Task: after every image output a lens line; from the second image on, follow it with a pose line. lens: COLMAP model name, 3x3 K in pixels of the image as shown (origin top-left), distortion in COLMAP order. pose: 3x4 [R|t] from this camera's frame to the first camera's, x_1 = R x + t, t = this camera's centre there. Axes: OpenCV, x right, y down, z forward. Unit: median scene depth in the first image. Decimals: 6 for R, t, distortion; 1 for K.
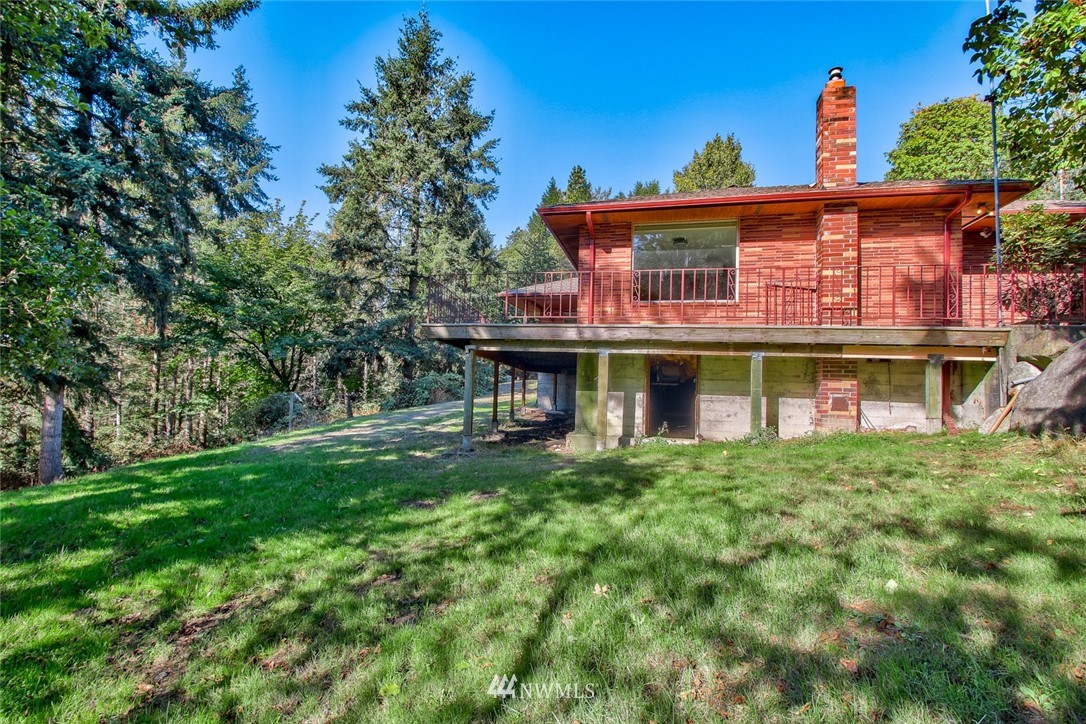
lens RADIAL K [[509.7, 0, 533.8], [0, 509.7, 366.2], [0, 0, 1]] dist [0.017823, -0.016877]
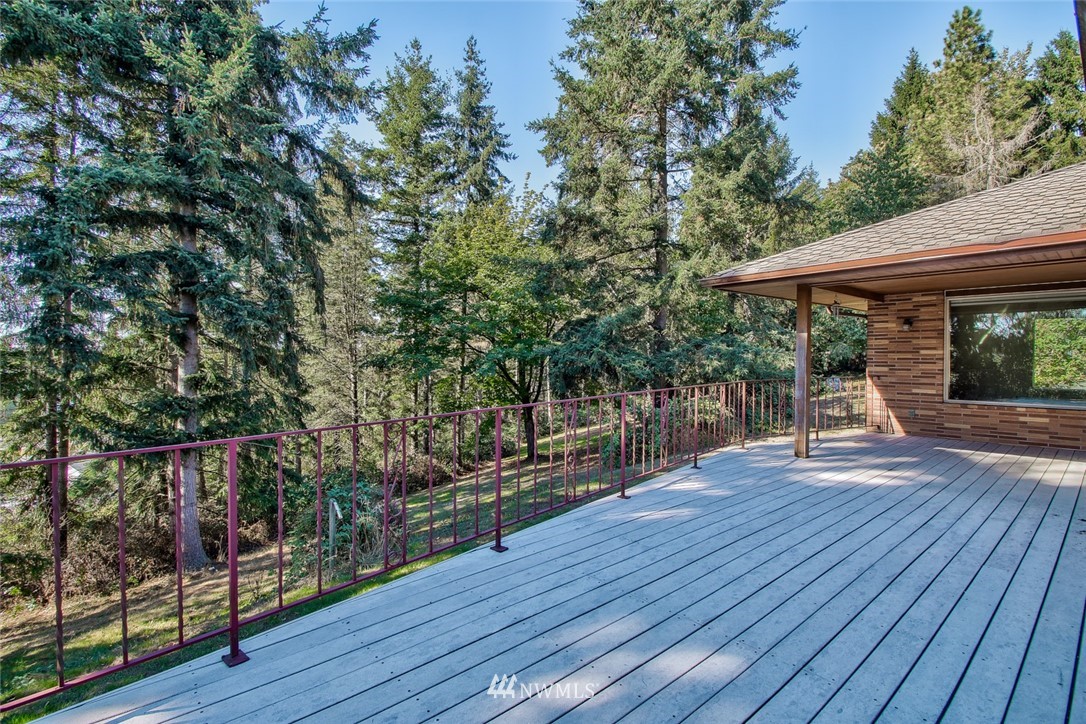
lens RADIAL K [[509.7, 0, 533.8], [0, 509.7, 366.2], [0, 0, 1]] dist [0.017823, -0.016877]
pose [[0.816618, -0.021546, -0.576776, 0.017014], [0.056331, 0.997507, 0.042494, -0.053652], [0.574423, -0.067192, 0.815796, 0.327672]]
